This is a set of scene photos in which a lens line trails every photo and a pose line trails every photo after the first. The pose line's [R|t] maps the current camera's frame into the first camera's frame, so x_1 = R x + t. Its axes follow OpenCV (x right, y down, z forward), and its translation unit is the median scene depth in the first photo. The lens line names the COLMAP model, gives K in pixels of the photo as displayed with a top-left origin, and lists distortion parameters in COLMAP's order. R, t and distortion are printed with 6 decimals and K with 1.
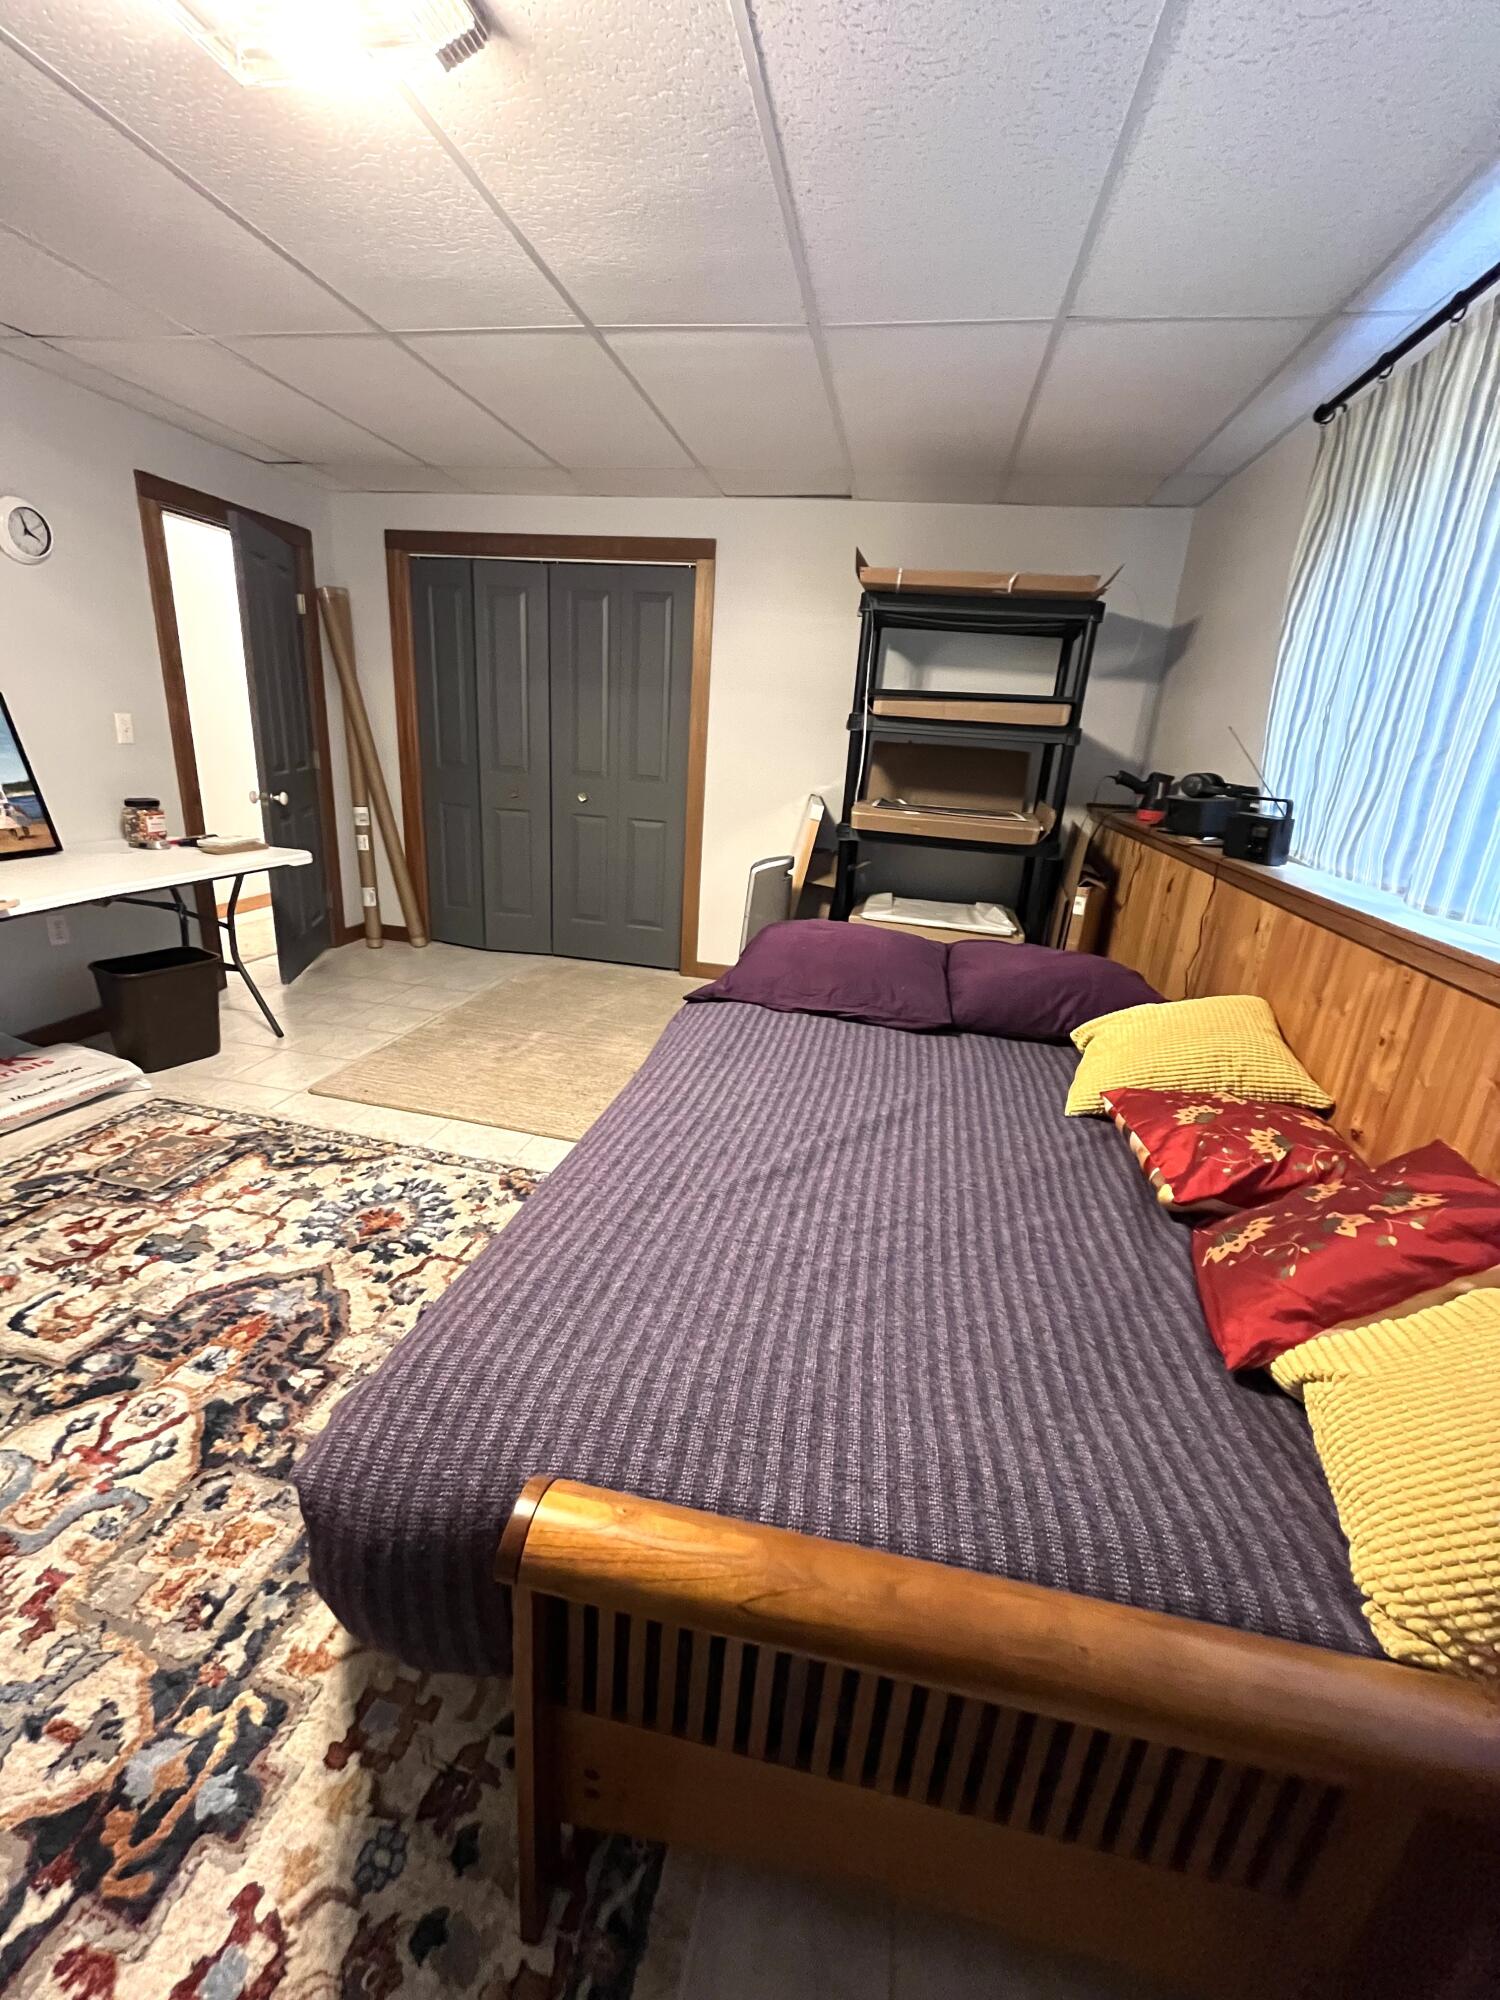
lens RADIAL K [[808.7, 0, 759.0], [0, 808.7, 994.4], [0, 0, 1]] dist [-0.002217, 0.000672]
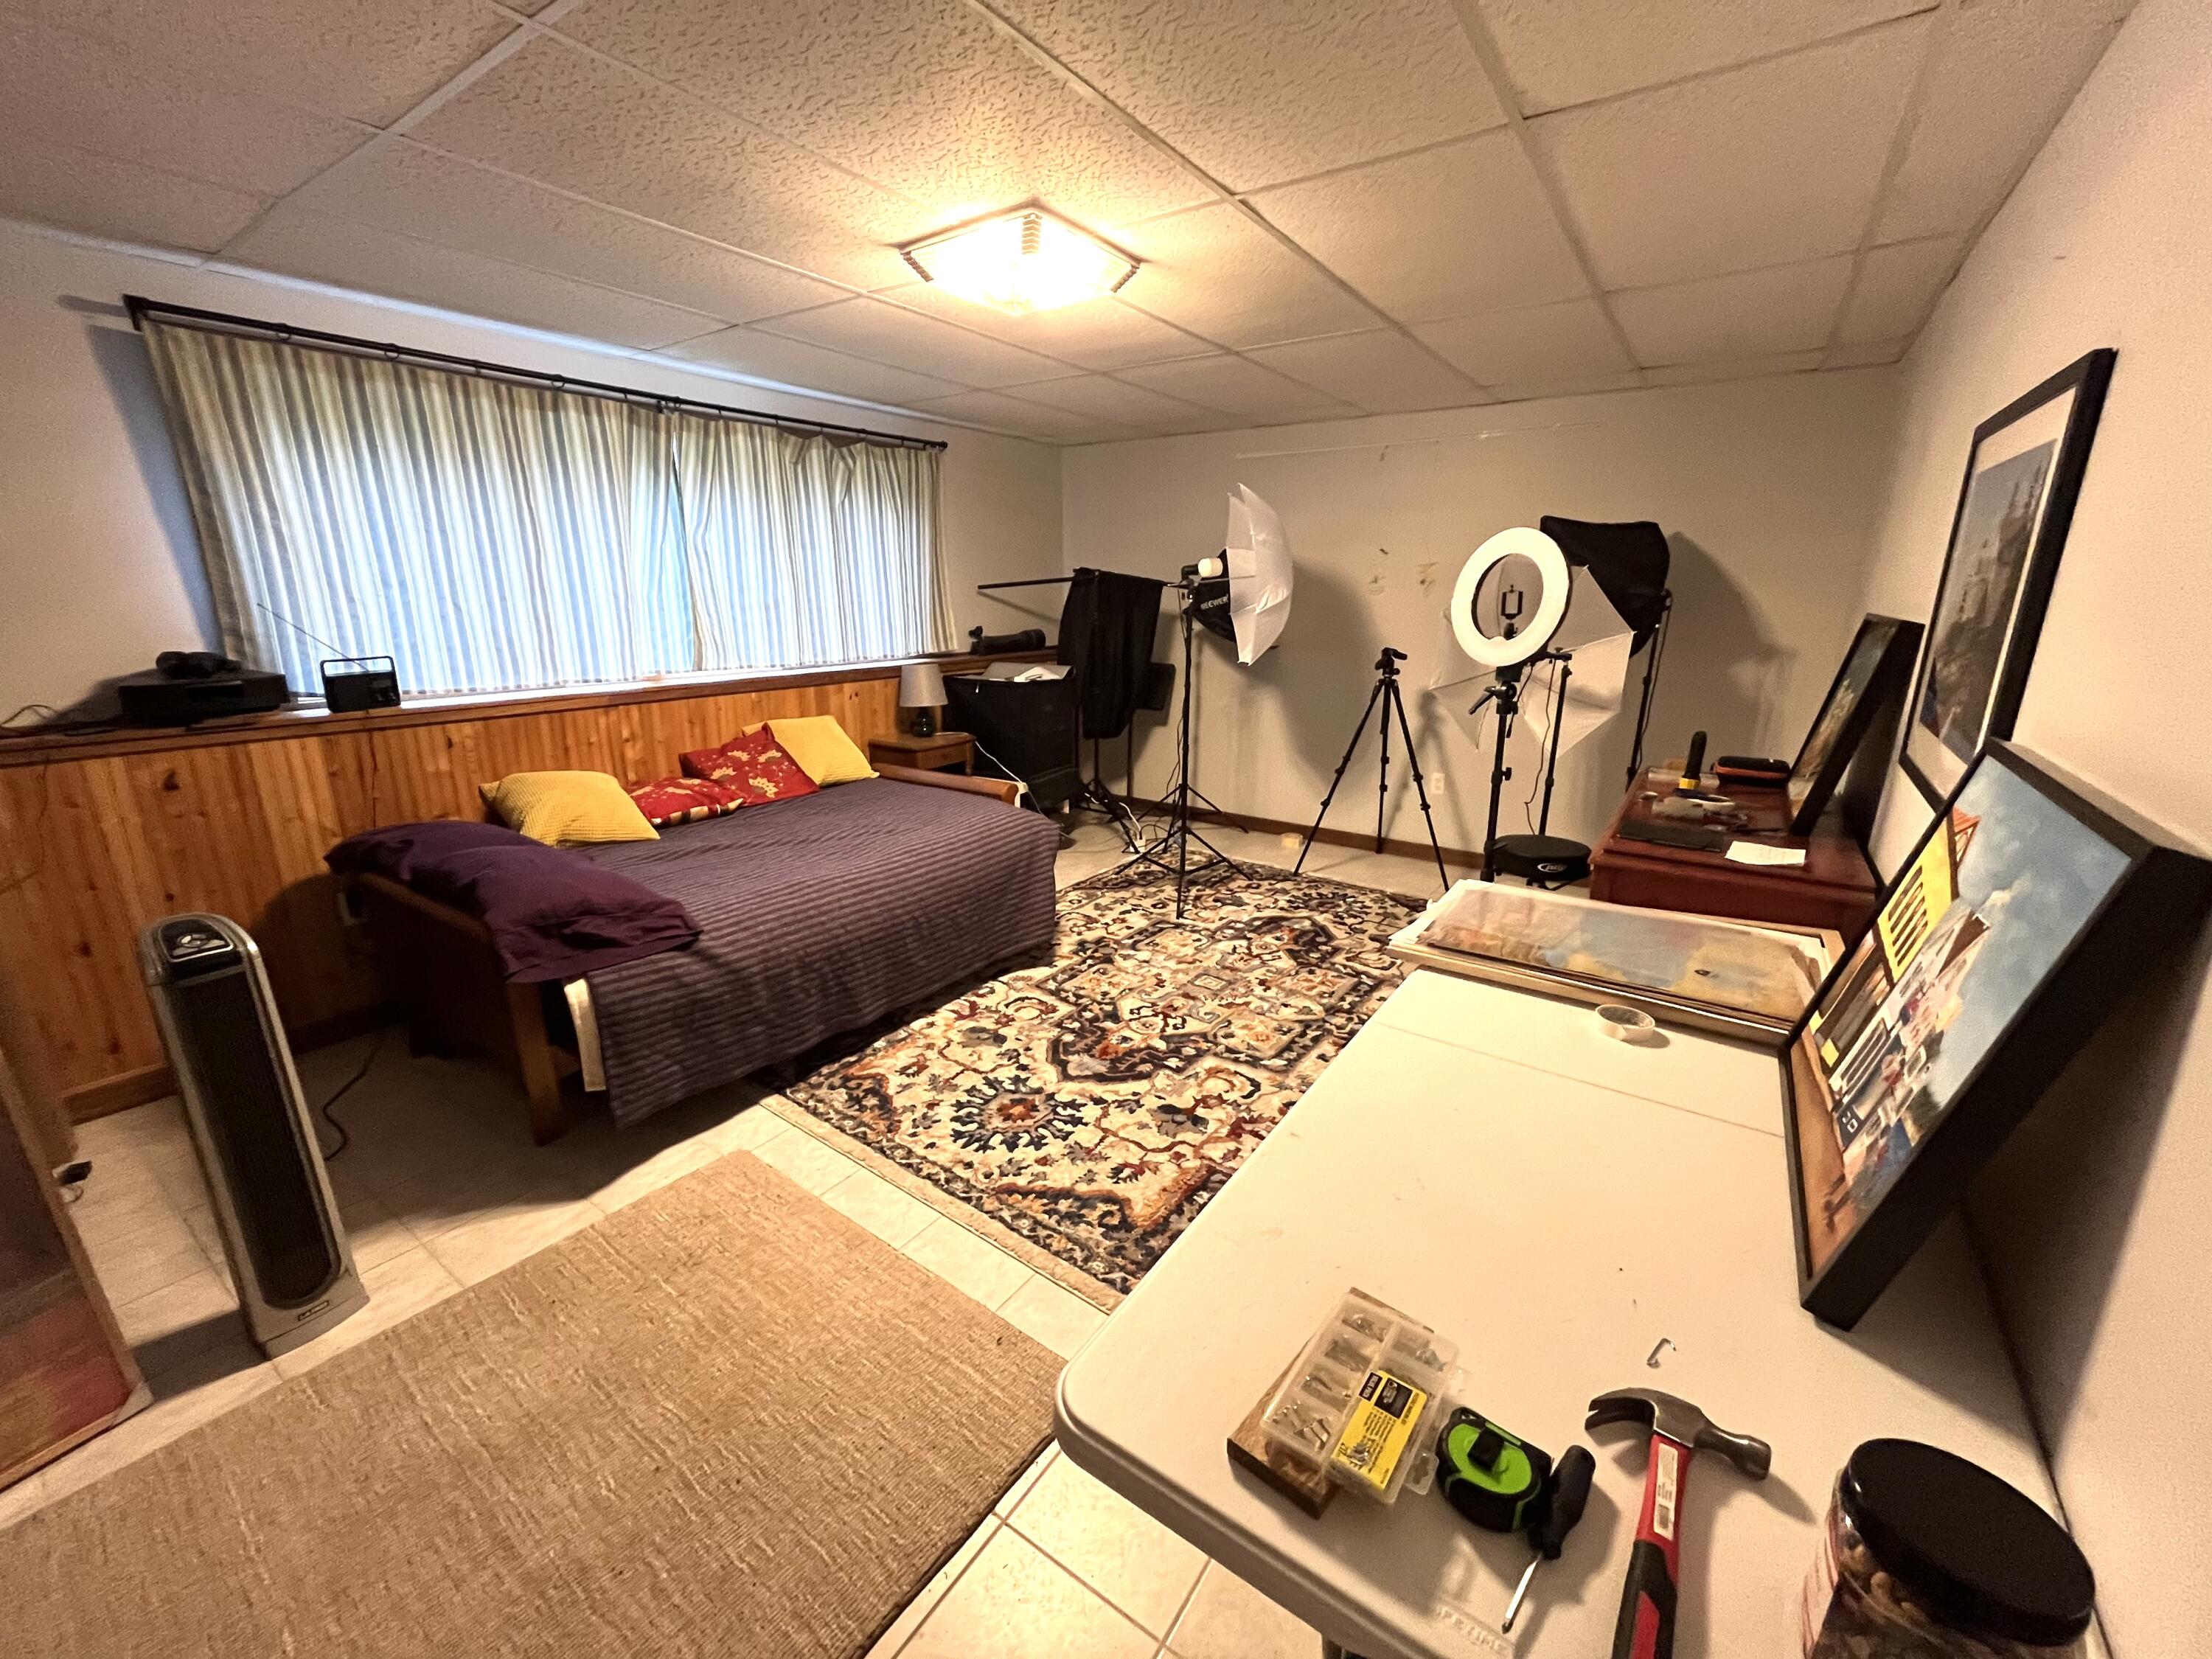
lens RADIAL K [[894.4, 0, 1108.1], [0, 894.4, 833.7], [0, 0, 1]] dist [-0.002217, 0.000672]
pose [[-0.913017, -0.168619, 0.371440, -1.026122], [0.067900, 0.835044, 0.545977, -0.716854], [-0.402231, 0.523707, -0.750960, 1.766018]]
